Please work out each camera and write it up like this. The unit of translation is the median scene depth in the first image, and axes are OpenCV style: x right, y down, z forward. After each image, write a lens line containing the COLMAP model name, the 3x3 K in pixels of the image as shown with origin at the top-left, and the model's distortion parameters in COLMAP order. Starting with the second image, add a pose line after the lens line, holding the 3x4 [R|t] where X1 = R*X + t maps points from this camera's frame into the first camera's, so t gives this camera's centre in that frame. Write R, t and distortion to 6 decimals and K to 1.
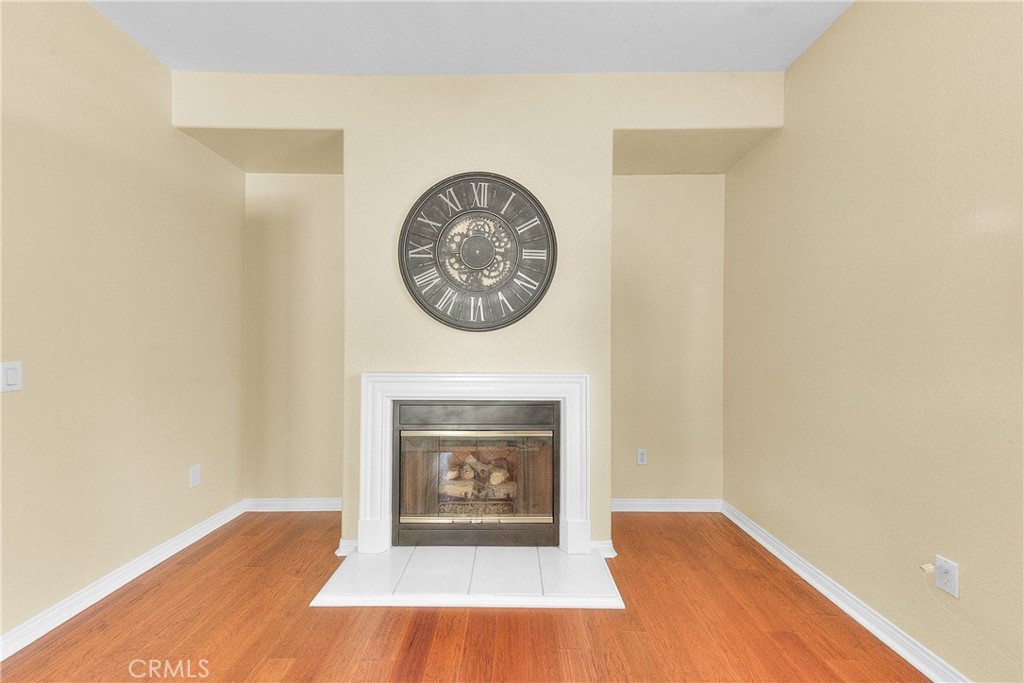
lens RADIAL K [[404.9, 0, 509.3], [0, 404.9, 342.4], [0, 0, 1]] dist [0.021316, -0.000574]
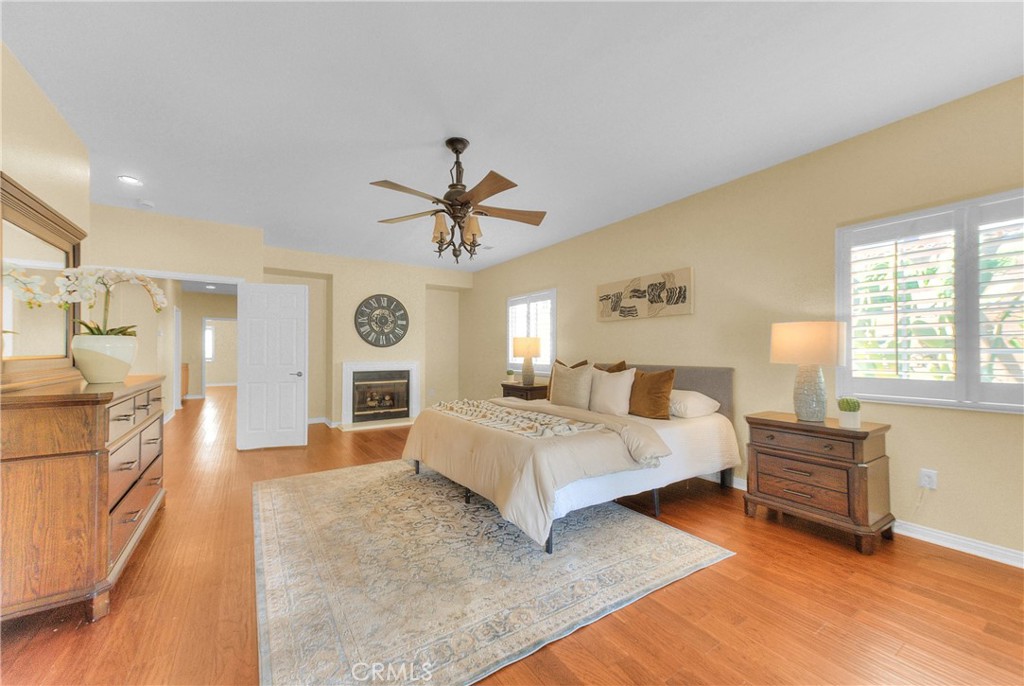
lens RADIAL K [[404.9, 0, 508.4], [0, 404.9, 347.6], [0, 0, 1]] dist [0.021316, -0.000574]
pose [[0.827837, 0.001735, 0.560966, -0.982532], [0.005761, 0.999916, -0.011595, 0.013624], [-0.560939, 0.012831, 0.827758, -1.972947]]
